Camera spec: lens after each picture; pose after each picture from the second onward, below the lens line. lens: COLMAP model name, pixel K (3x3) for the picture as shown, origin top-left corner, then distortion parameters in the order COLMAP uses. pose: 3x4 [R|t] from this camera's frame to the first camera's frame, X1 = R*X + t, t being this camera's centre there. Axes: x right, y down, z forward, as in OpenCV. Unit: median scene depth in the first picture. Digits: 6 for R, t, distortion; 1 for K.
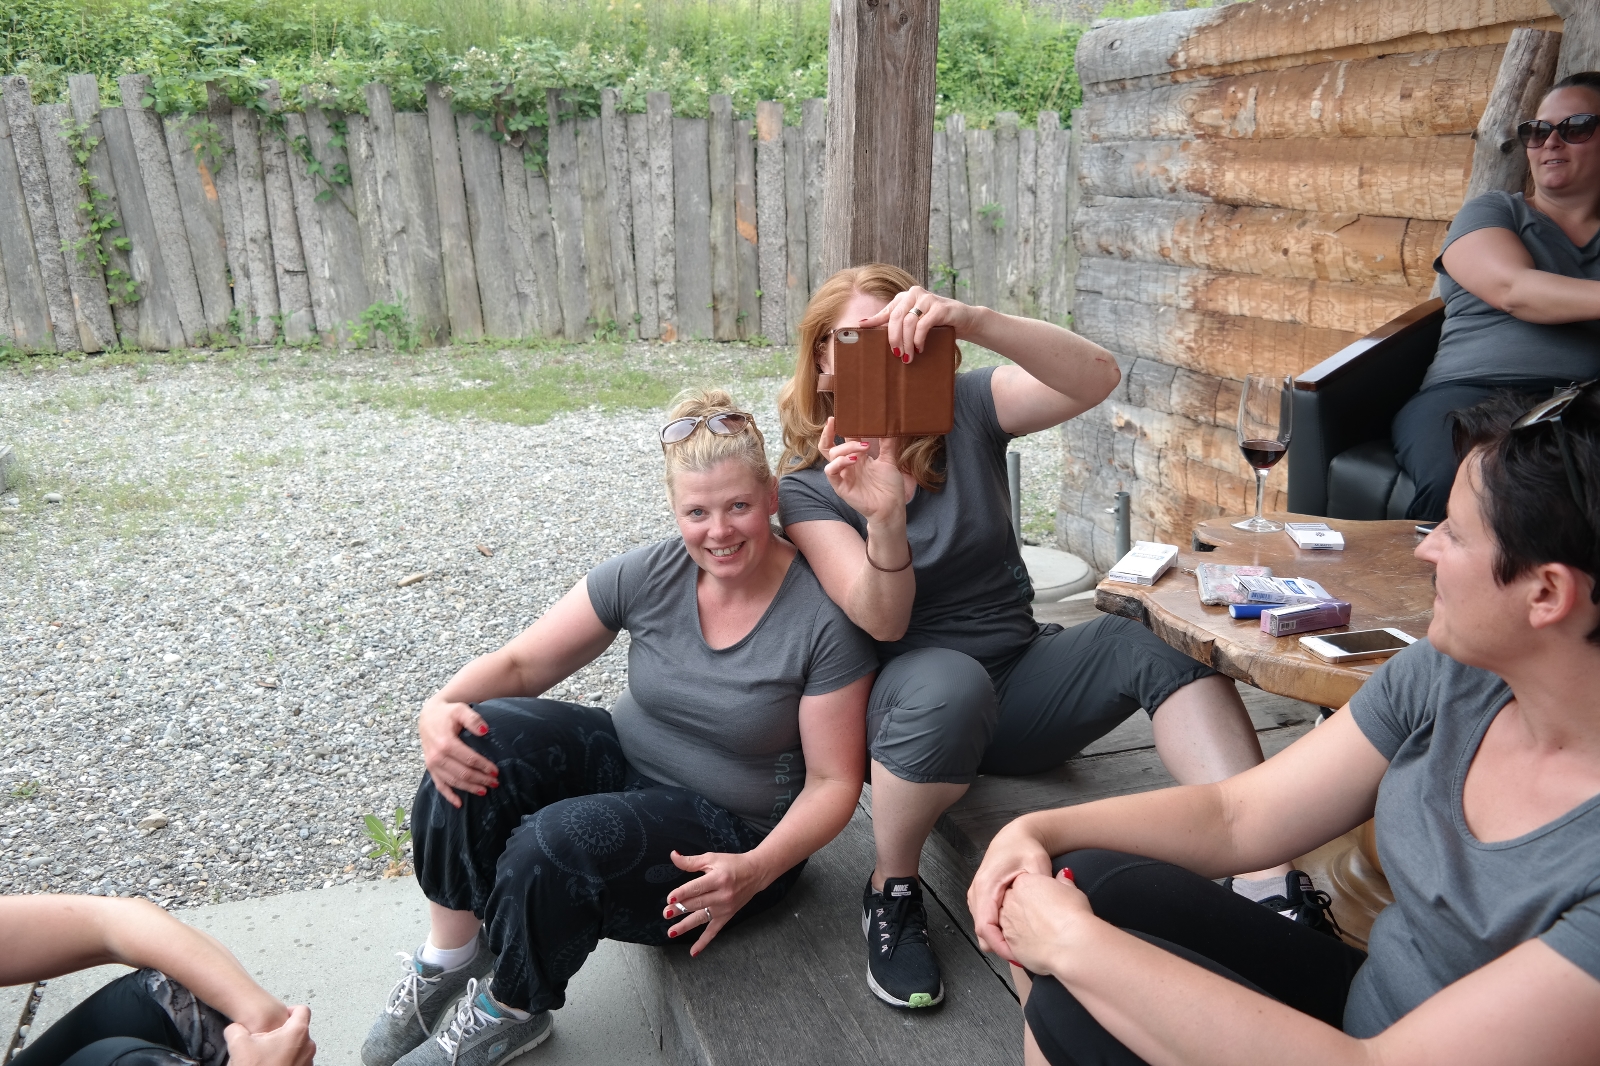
lens RADIAL K [[1257.6, 0, 783.7], [0, 1257.6, 531.2], [0, 0, 1]] dist [0.023710, -0.018582]
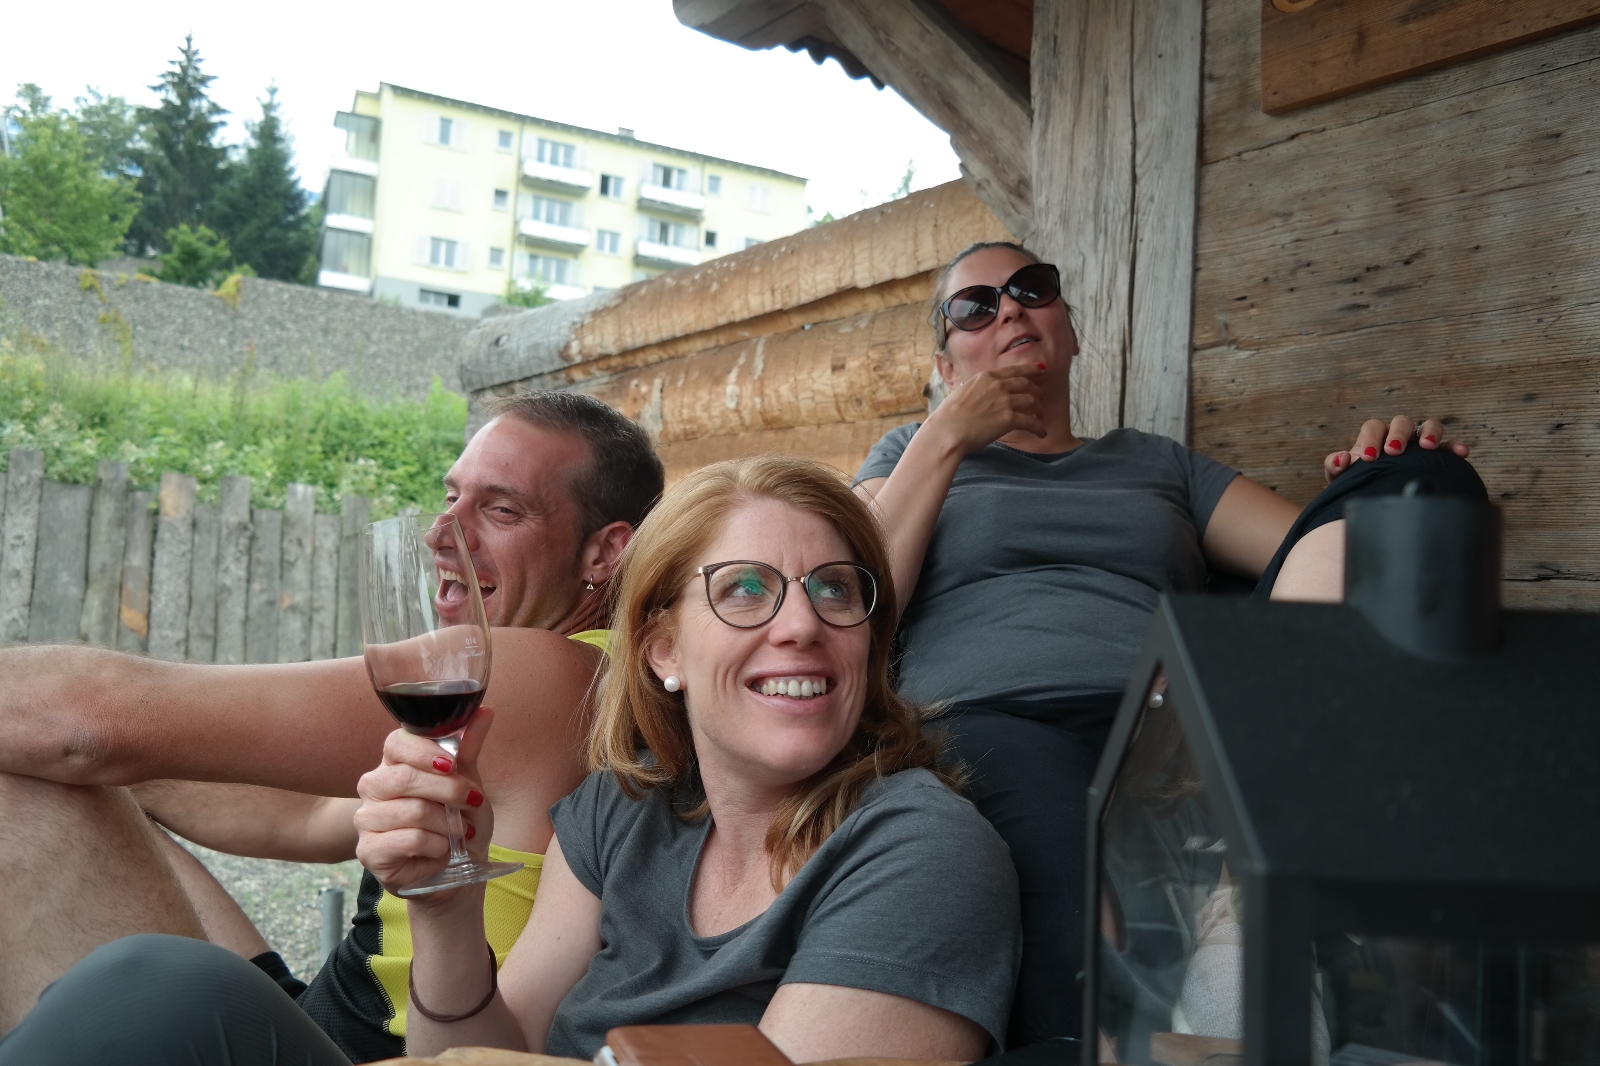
lens RADIAL K [[1257.6, 0, 789.1], [0, 1257.6, 533.6], [0, 0, 1]] dist [0.023710, -0.018582]
pose [[0.927414, 0.075188, 0.366400, 0.170020], [0.051791, 0.944337, -0.324877, -0.015178], [-0.370432, 0.320272, 0.871898, 0.335405]]
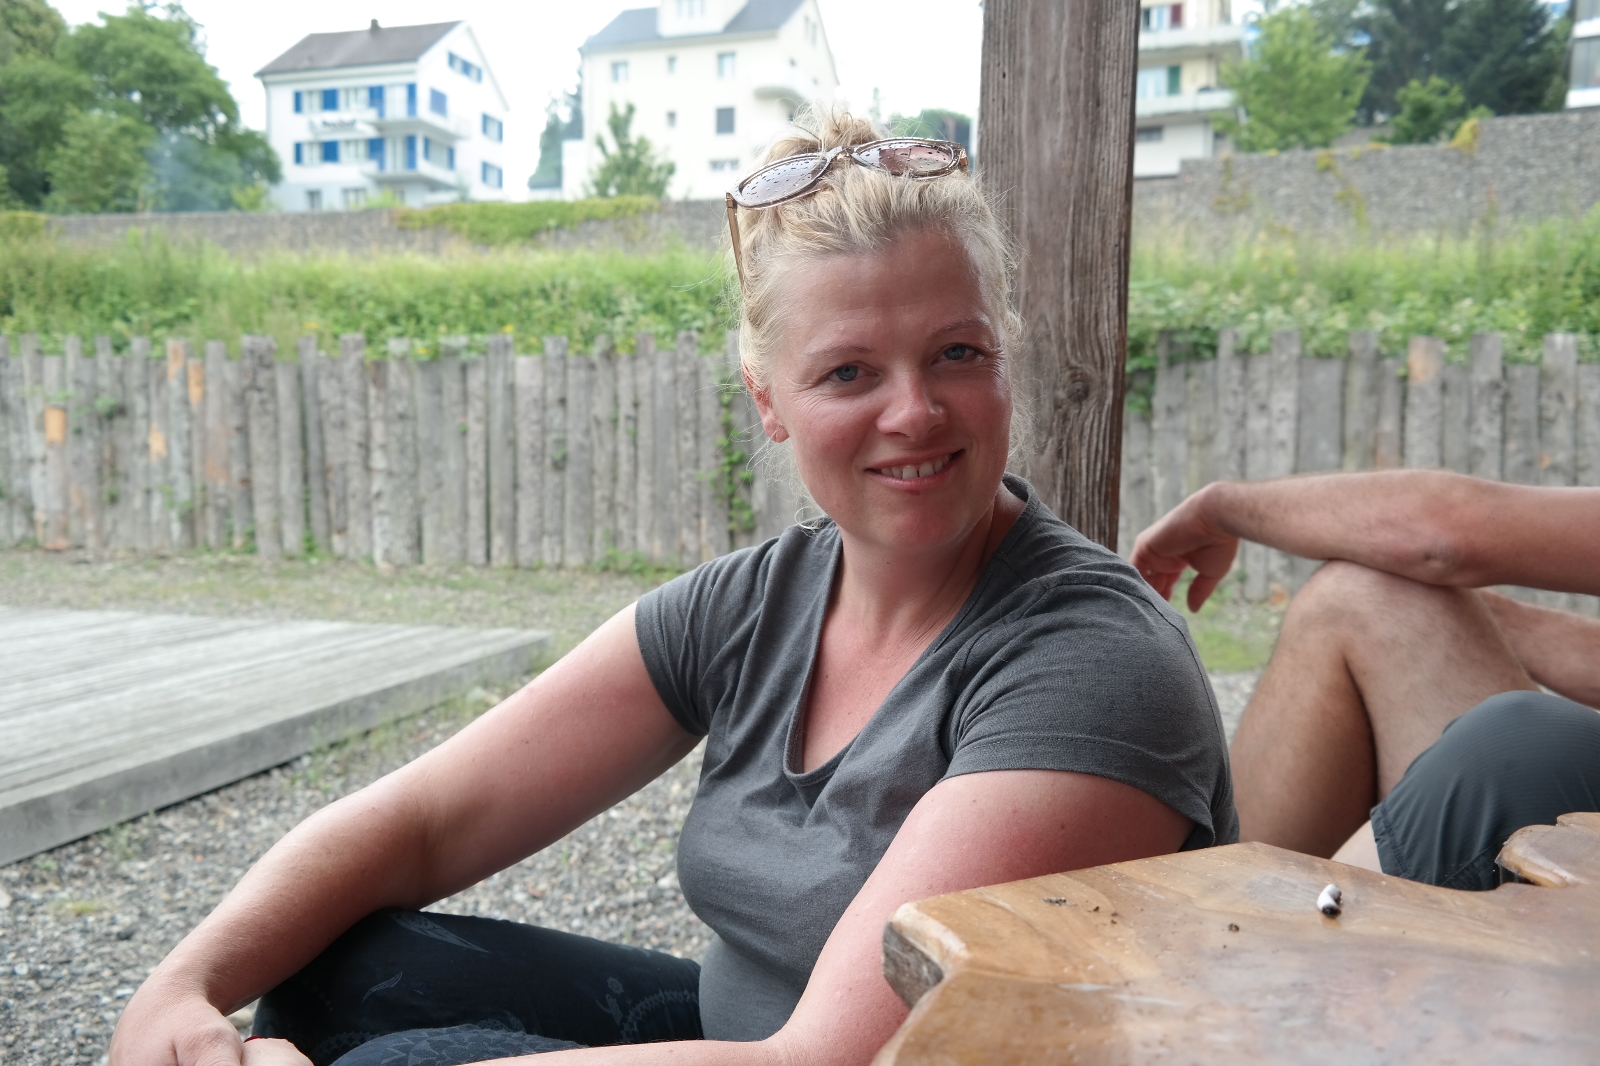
lens RADIAL K [[1257.6, 0, 791.5], [0, 1257.6, 530.6], [0, 0, 1]] dist [0.023710, -0.018582]
pose [[0.862138, 0.049196, -0.504279, 0.155383], [-0.157765, 0.971862, -0.174910, 0.006161], [0.481485, 0.230354, 0.845641, 0.291665]]
